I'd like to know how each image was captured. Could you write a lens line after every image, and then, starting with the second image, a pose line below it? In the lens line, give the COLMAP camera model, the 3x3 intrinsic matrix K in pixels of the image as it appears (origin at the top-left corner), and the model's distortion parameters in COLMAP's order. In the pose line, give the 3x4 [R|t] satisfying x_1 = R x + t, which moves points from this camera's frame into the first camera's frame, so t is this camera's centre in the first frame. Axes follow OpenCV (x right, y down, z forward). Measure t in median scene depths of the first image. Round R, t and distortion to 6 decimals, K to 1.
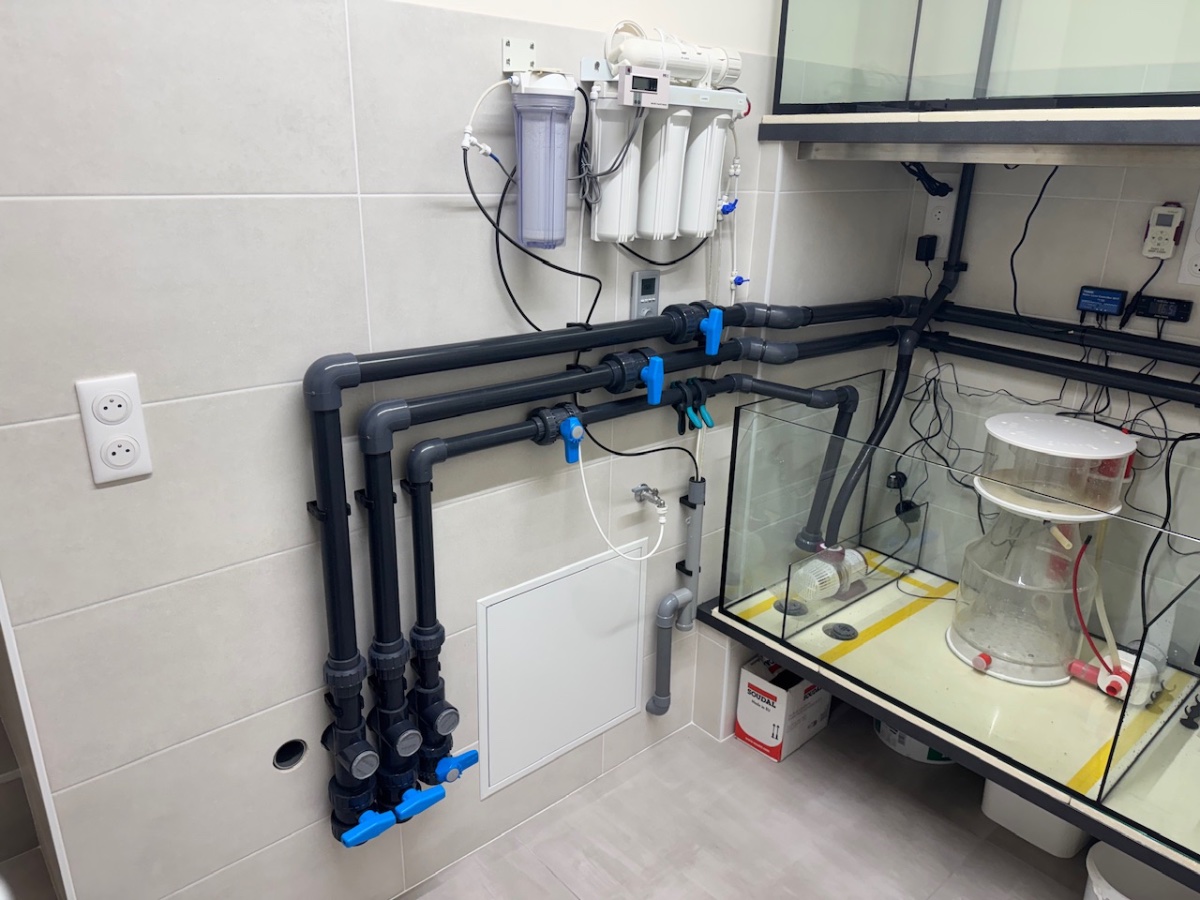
lens RADIAL K [[846.6, 0, 598.1], [0, 846.6, 456.5], [0, 0, 1]] dist [0.109538, -0.150275]
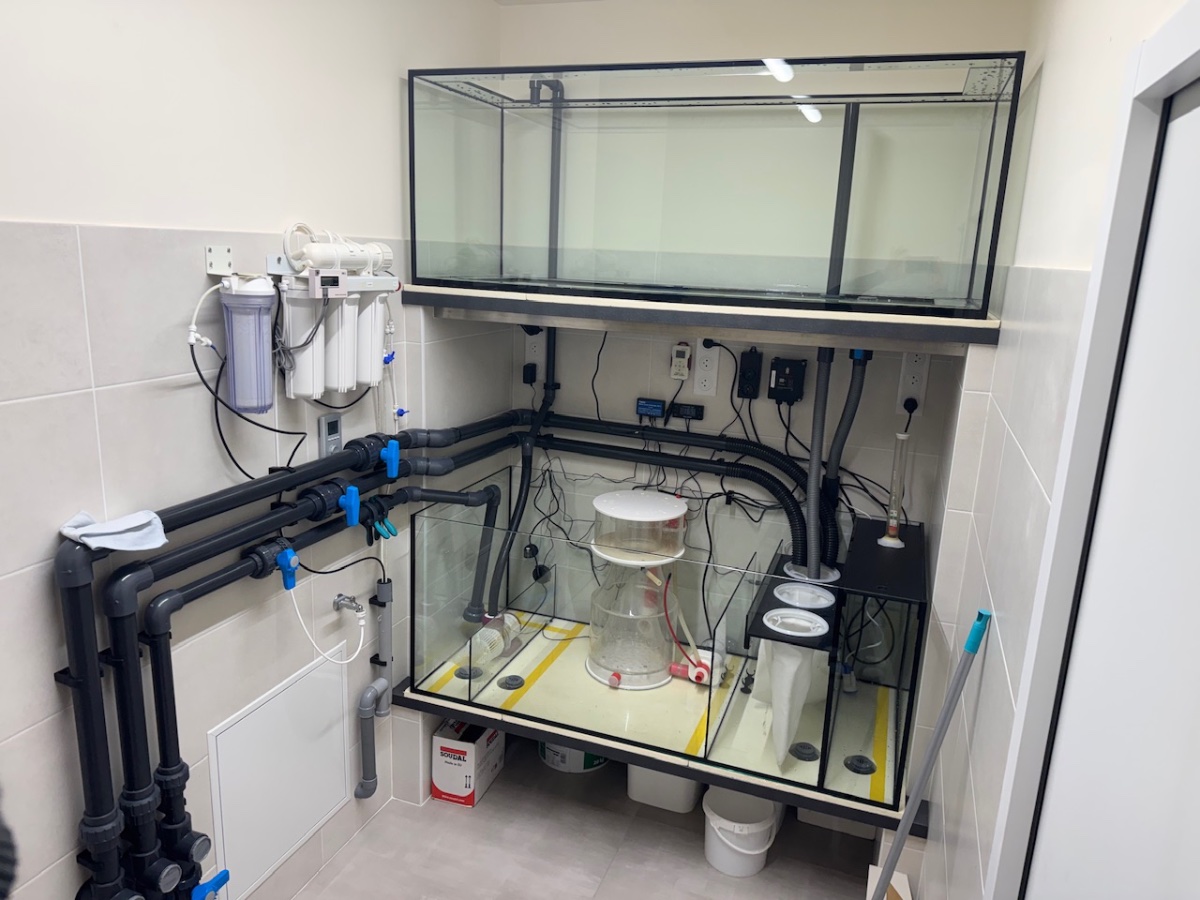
lens RADIAL K [[832.7, 0, 601.5], [0, 832.7, 448.8], [0, 0, 1]] dist [0.102715, -0.159724]
pose [[0.878267, -0.099590, 0.467685, -0.147885], [0.141227, 0.988464, -0.054724, -0.048845], [-0.456840, 0.114112, 0.882199, -0.184350]]
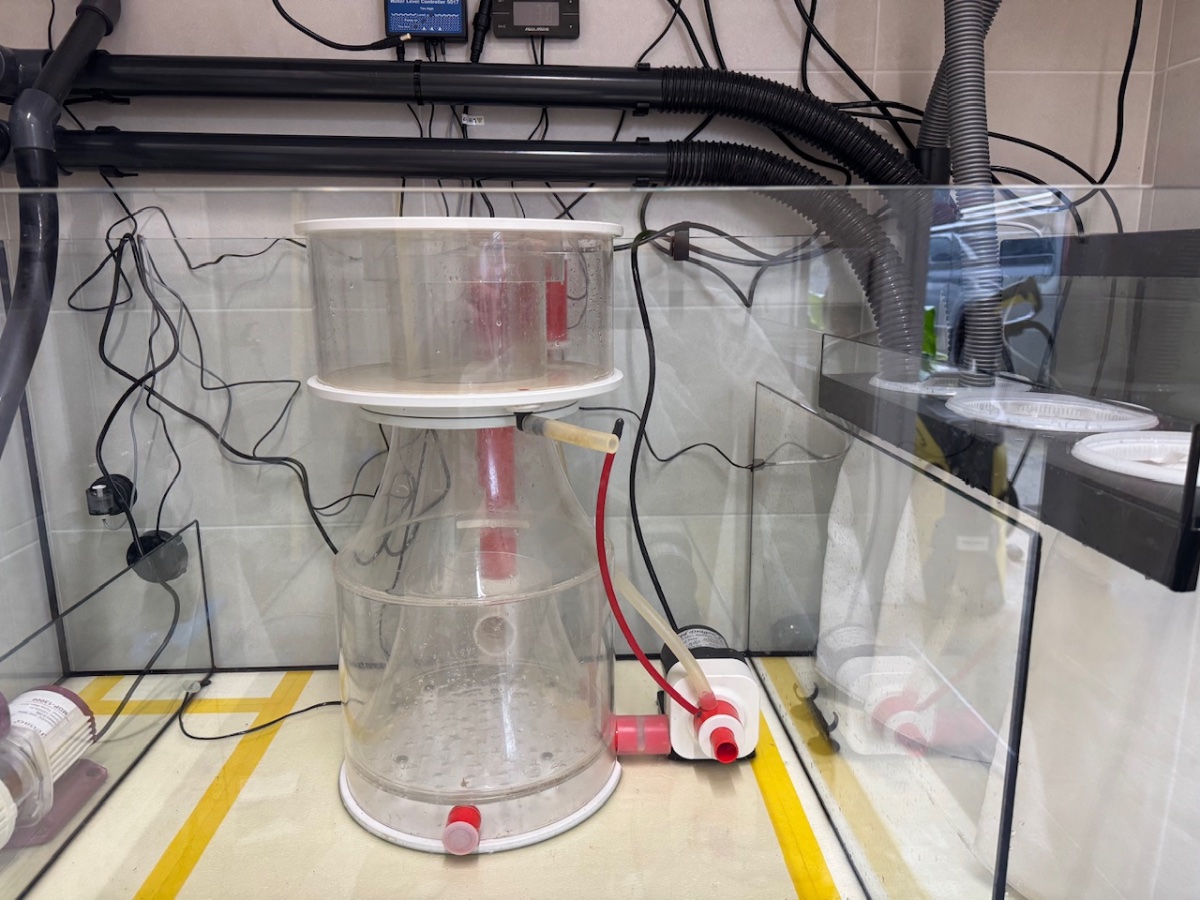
lens RADIAL K [[830.0, 0, 600.0], [0, 830.0, 450.0], [0, 0, 1]] dist [-0.007801, -0.000934]
pose [[0.618441, -0.190457, 0.762402, 0.233189], [0.285471, 0.958355, 0.007841, 0.089910], [-0.732145, 0.212794, 0.647056, 0.676410]]
